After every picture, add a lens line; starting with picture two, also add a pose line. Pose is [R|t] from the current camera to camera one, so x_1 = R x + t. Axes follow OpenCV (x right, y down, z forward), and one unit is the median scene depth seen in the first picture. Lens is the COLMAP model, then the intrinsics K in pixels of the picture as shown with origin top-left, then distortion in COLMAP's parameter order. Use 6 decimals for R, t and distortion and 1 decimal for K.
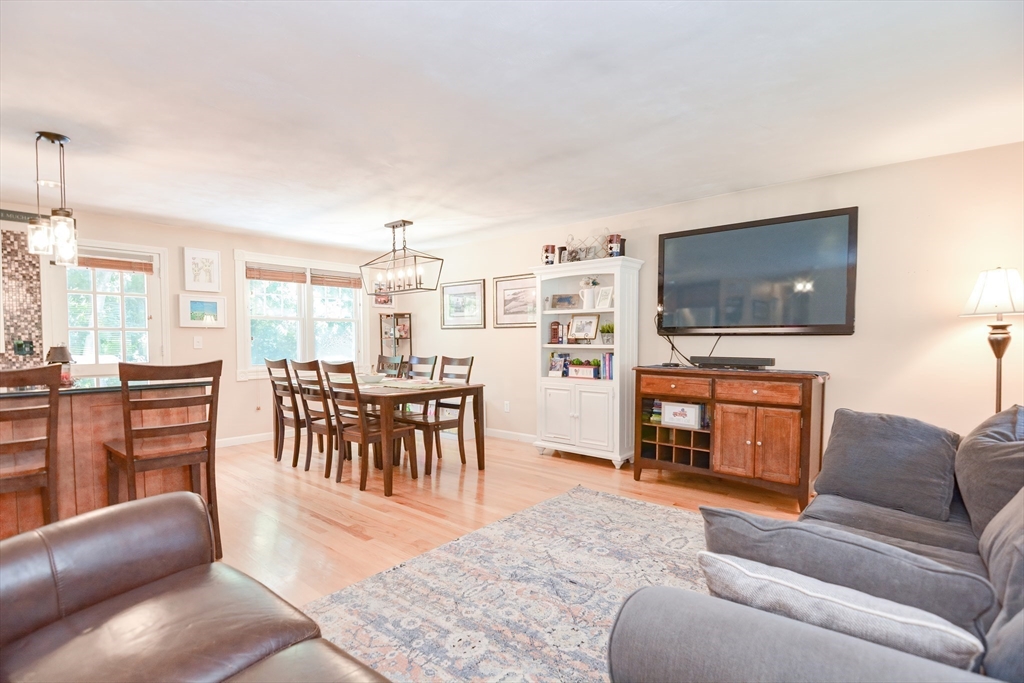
lens RADIAL K [[498.6, 0, 517.8], [0, 498.6, 362.0], [0, 0, 1]] dist [0.000716, -0.009196]
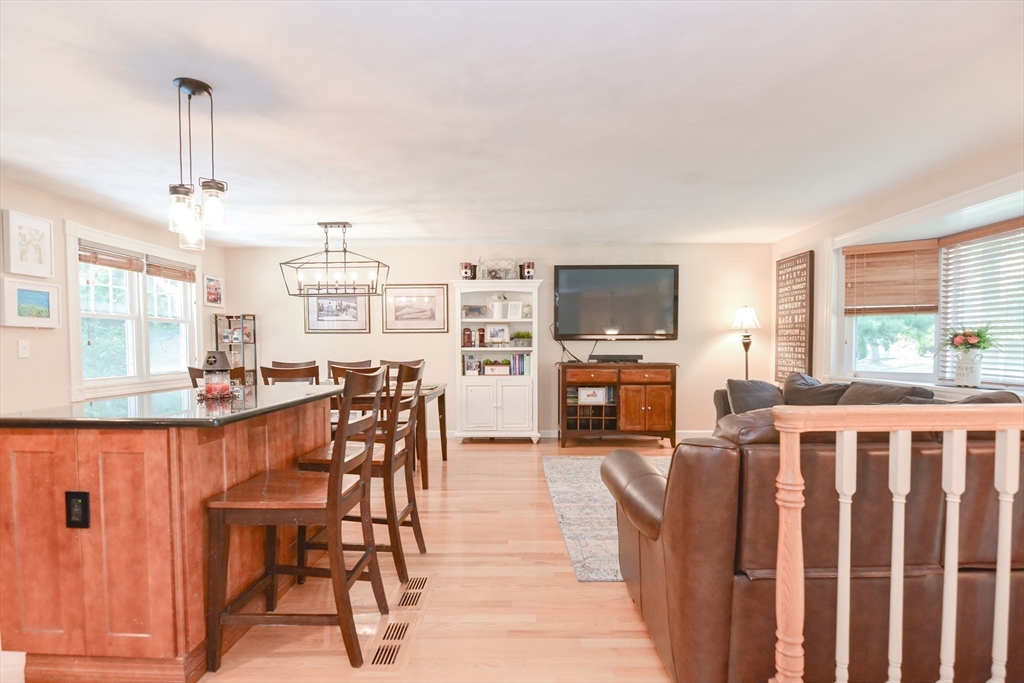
lens RADIAL K [[498.6, 0, 516.1], [0, 498.6, 364.2], [0, 0, 1]] dist [0.000716, -0.009196]
pose [[0.766620, -0.027677, 0.641504, -0.683328], [0.033047, 0.999447, 0.003628, 0.002840], [-0.641250, 0.018418, 0.767111, 0.041422]]
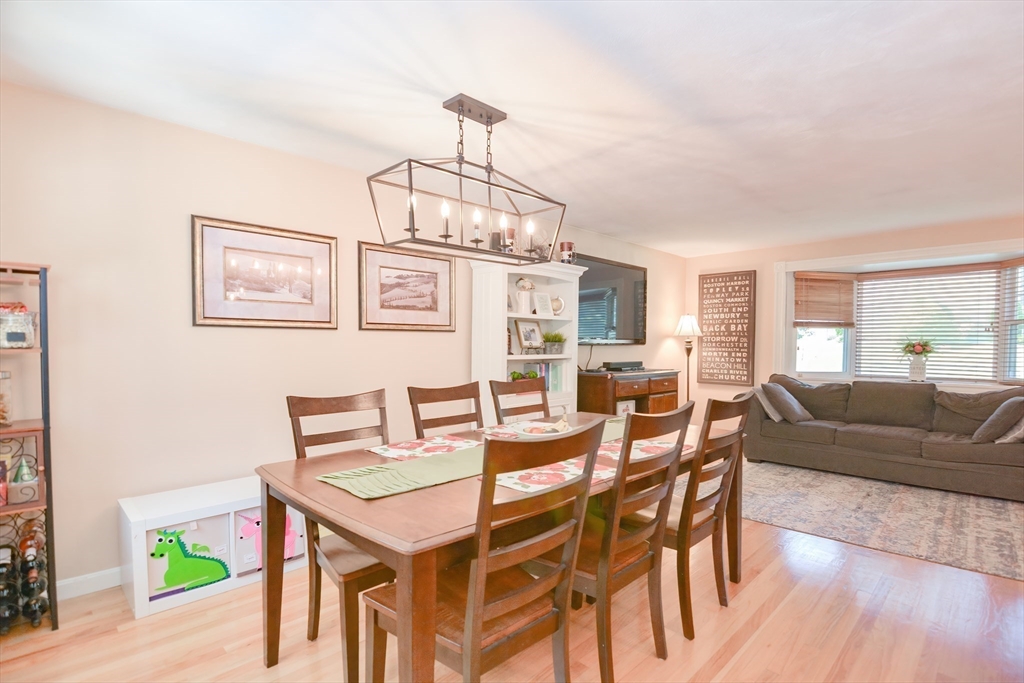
lens RADIAL K [[498.6, 0, 515.9], [0, 498.6, 361.0], [0, 0, 1]] dist [0.000716, -0.009196]
pose [[0.068382, -0.032952, 0.997115, -0.820266], [0.043359, 0.998608, 0.030028, -0.057229], [-0.996717, 0.041181, 0.069716, 1.071067]]
